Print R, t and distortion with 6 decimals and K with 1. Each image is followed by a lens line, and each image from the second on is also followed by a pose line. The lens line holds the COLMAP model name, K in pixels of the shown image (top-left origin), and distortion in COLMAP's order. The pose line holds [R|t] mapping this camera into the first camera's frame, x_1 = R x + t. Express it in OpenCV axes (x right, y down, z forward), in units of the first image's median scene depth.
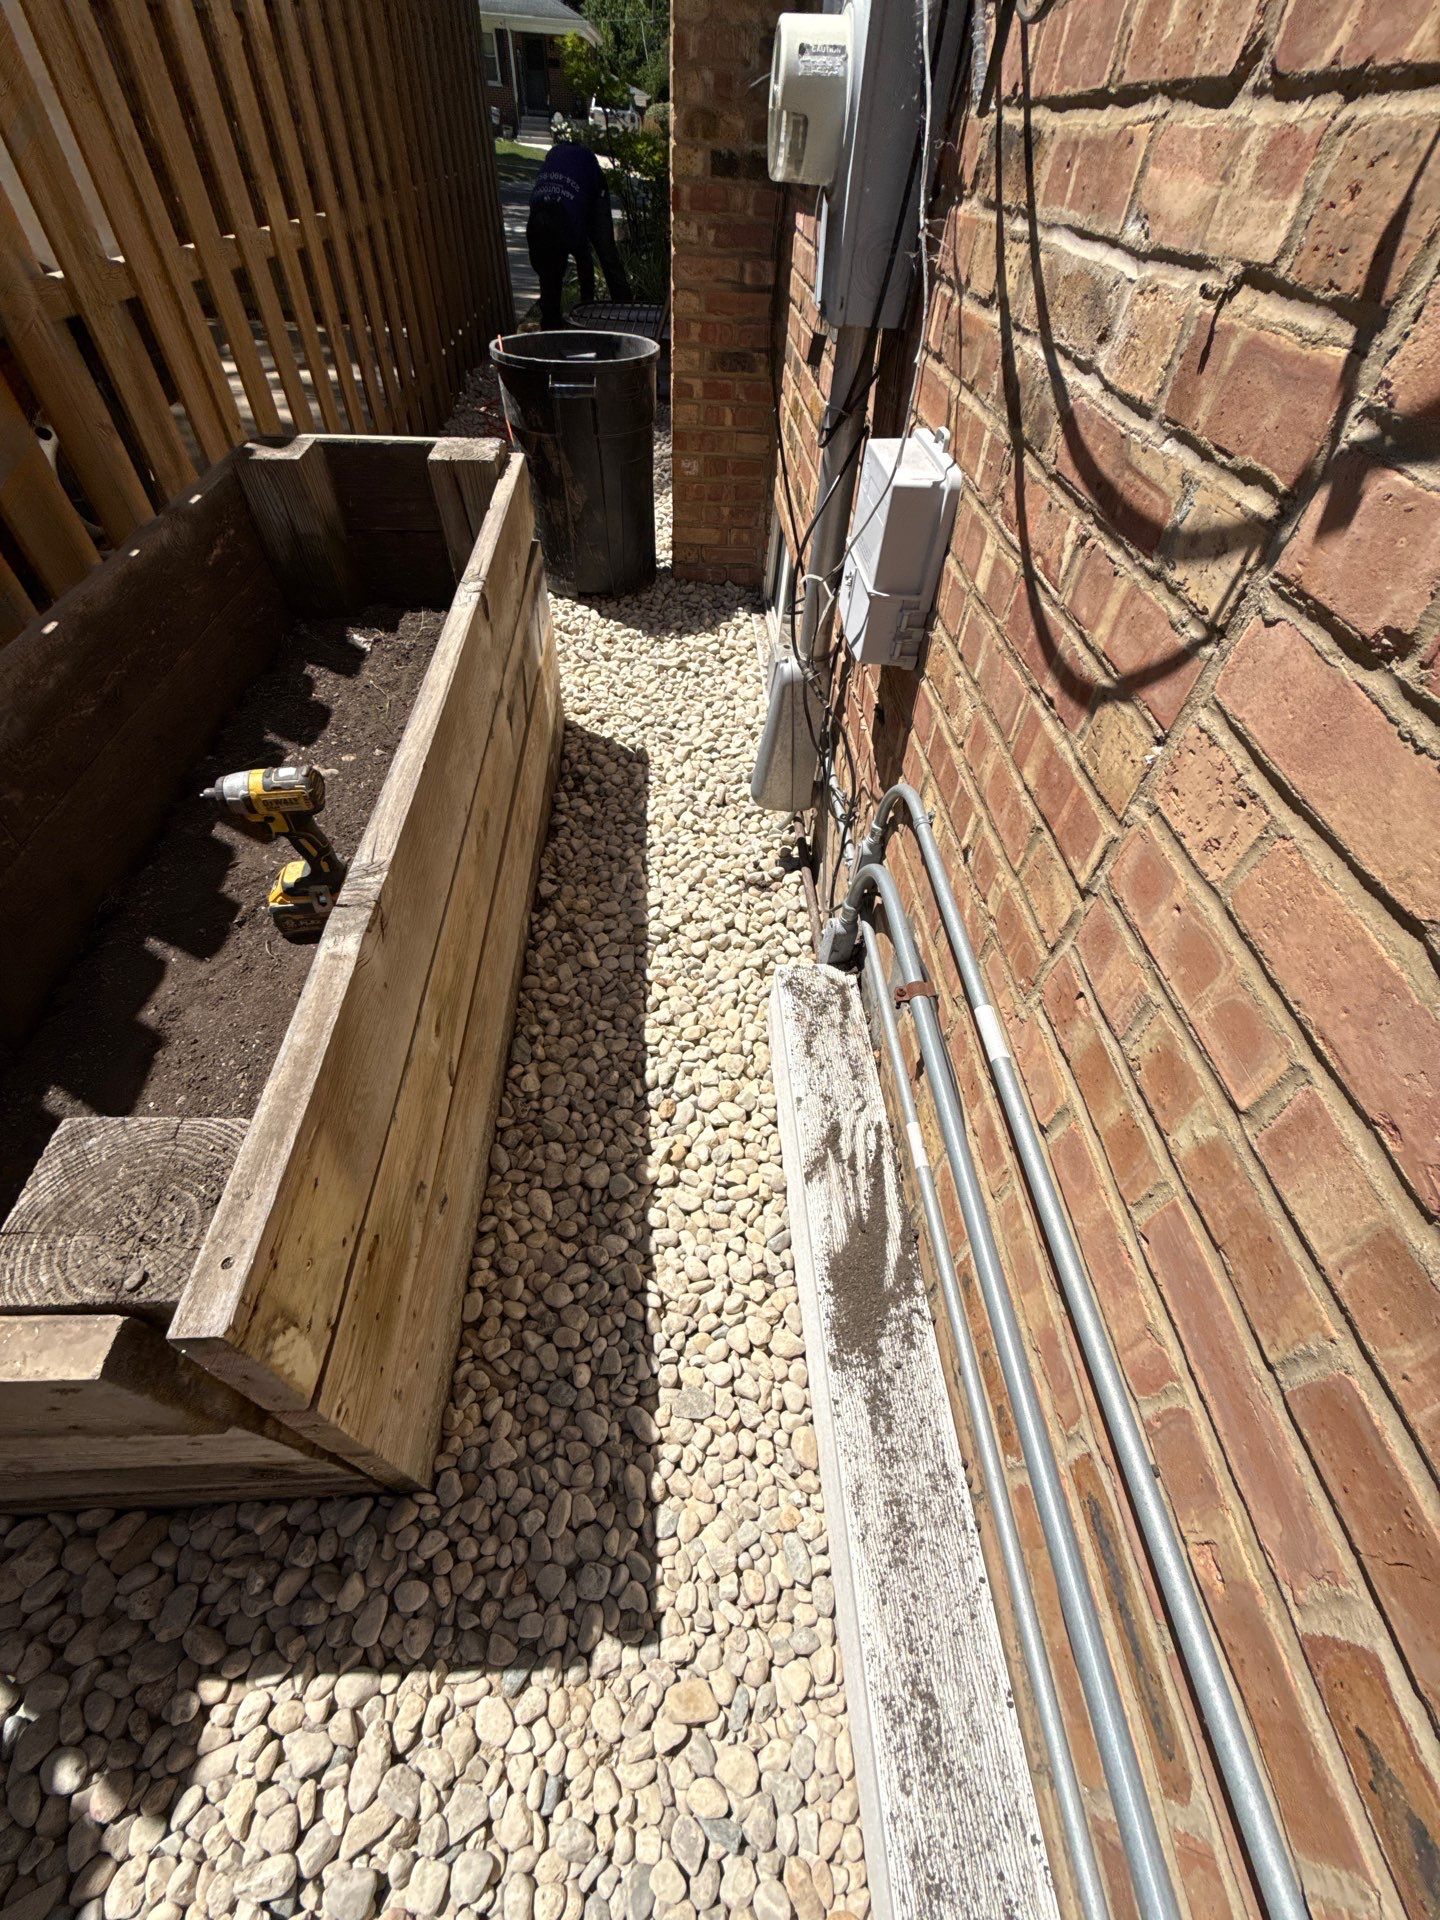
lens RADIAL K [[762.1, 0, 721.9], [0, 762.1, 951.5], [0, 0, 1]] dist [-0.001114, -0.000207]
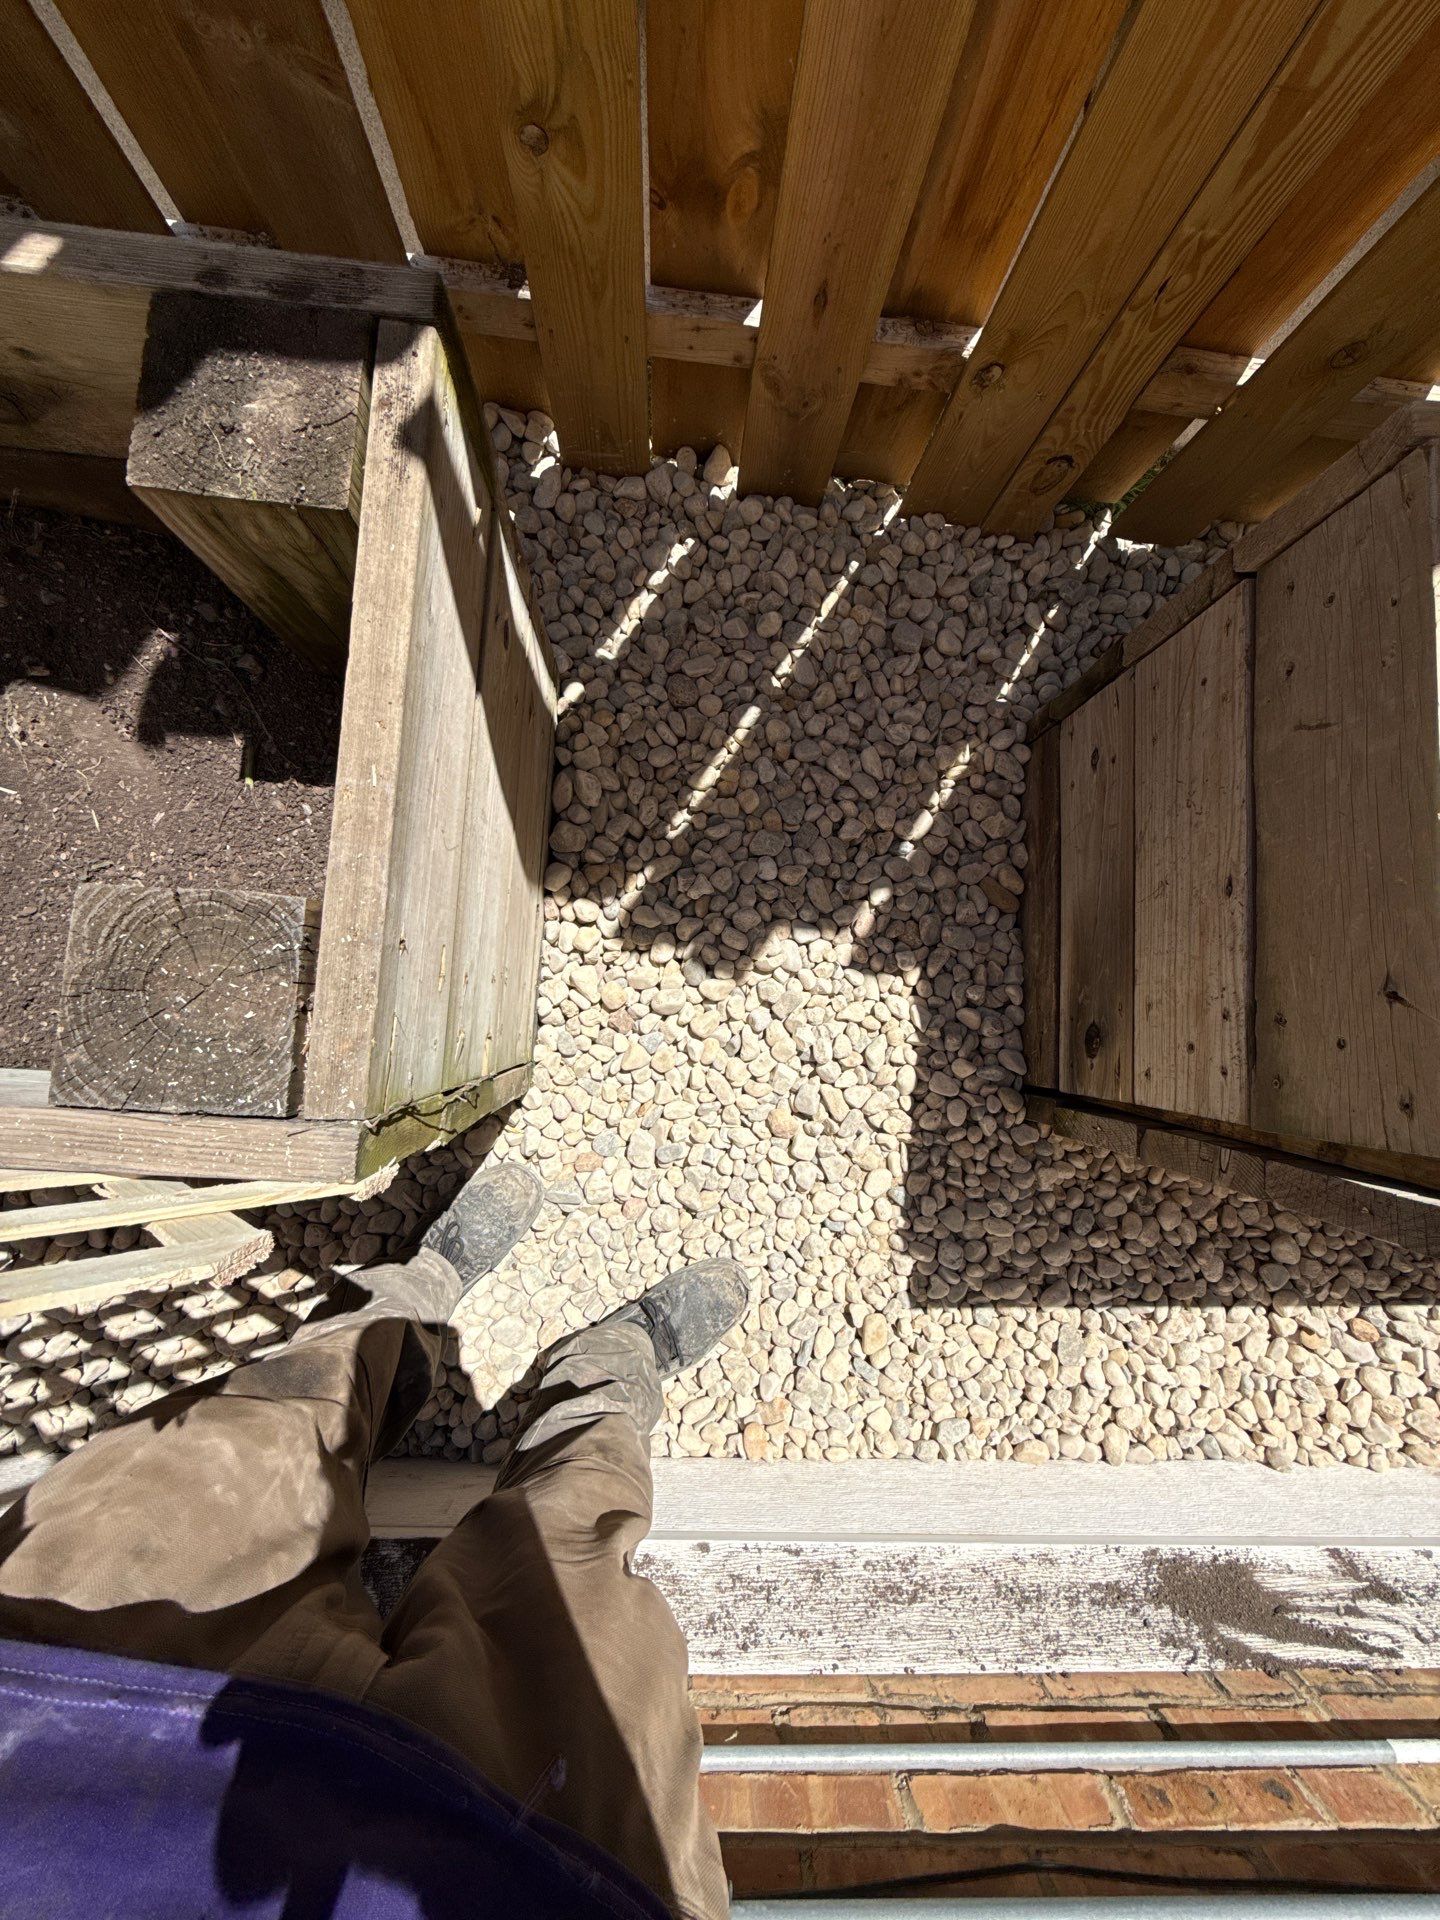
lens RADIAL K [[762.1, 0, 726.7], [0, 762.1, 962.3], [0, 0, 1]] dist [-0.001114, -0.000207]
pose [[-0.096016, 0.985134, -0.142447, -0.376452], [-0.791434, 0.011234, 0.611152, 0.318984], [0.603667, 0.171418, 0.778590, -0.224350]]
